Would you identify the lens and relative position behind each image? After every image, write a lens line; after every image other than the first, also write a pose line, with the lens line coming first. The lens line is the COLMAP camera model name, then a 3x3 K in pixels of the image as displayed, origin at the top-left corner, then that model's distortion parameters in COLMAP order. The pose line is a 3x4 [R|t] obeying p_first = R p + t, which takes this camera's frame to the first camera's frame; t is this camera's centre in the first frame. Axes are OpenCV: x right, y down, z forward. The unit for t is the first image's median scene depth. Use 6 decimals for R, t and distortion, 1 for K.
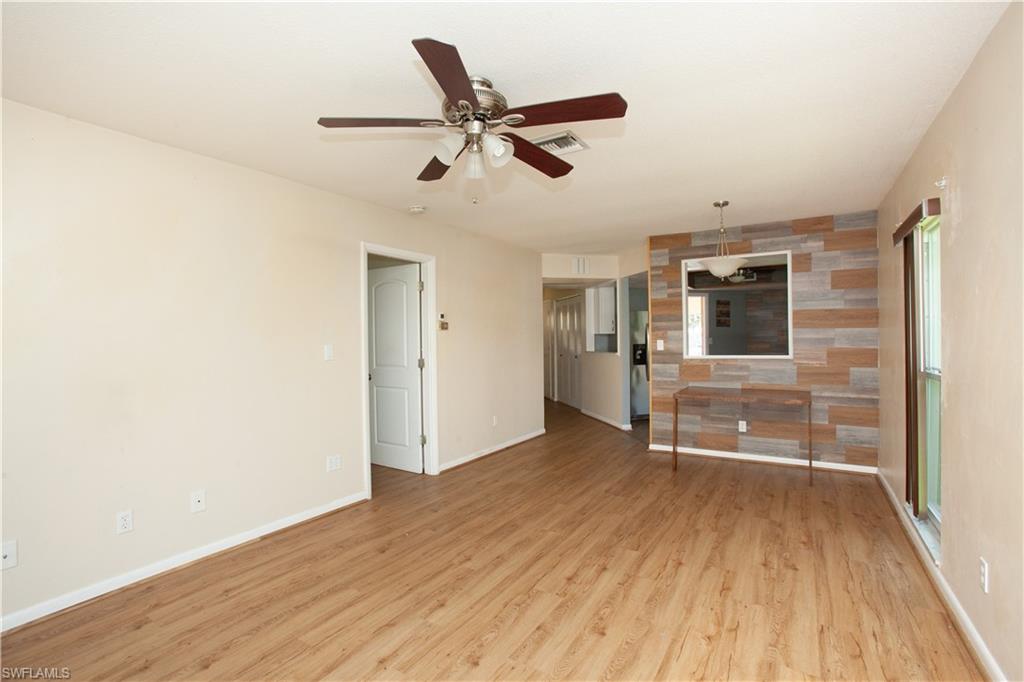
lens RADIAL K [[467.3, 0, 507.0], [0, 467.3, 339.9], [0, 0, 1]] dist [-0.079716, 0.035133]
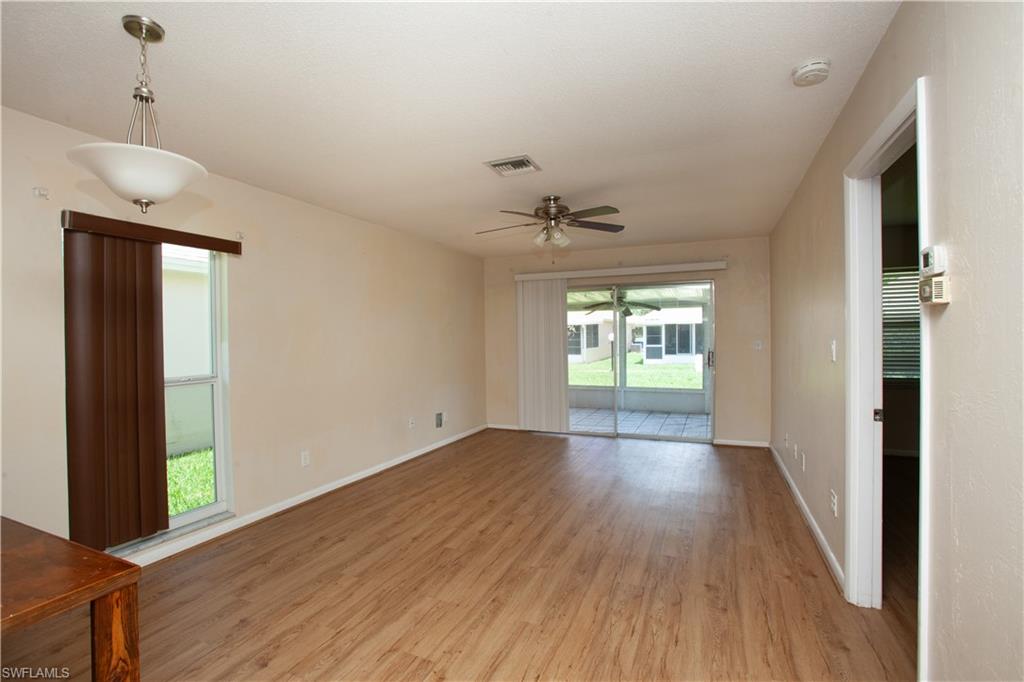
lens RADIAL K [[467.3, 0, 507.0], [0, 467.3, 339.9], [0, 0, 1]] dist [-0.079716, 0.035133]
pose [[-0.987761, 0.023772, -0.154156, 0.323114], [0.022361, 0.999691, 0.010882, -0.014118], [0.154367, 0.007301, -0.987987, 2.204597]]
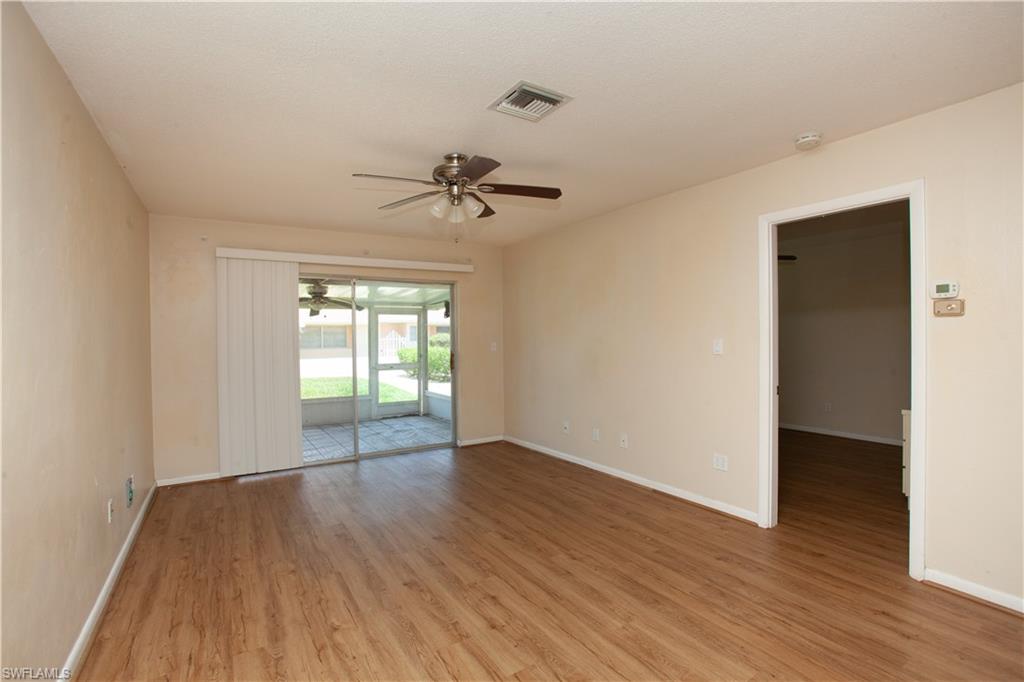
lens RADIAL K [[467.3, 0, 507.0], [0, 467.3, 339.9], [0, 0, 1]] dist [-0.079716, 0.035133]
pose [[-0.427002, 0.022353, -0.903974, 0.913473], [0.013469, 0.999741, 0.018359, -0.016019], [0.904150, -0.004336, -0.427193, 1.366610]]
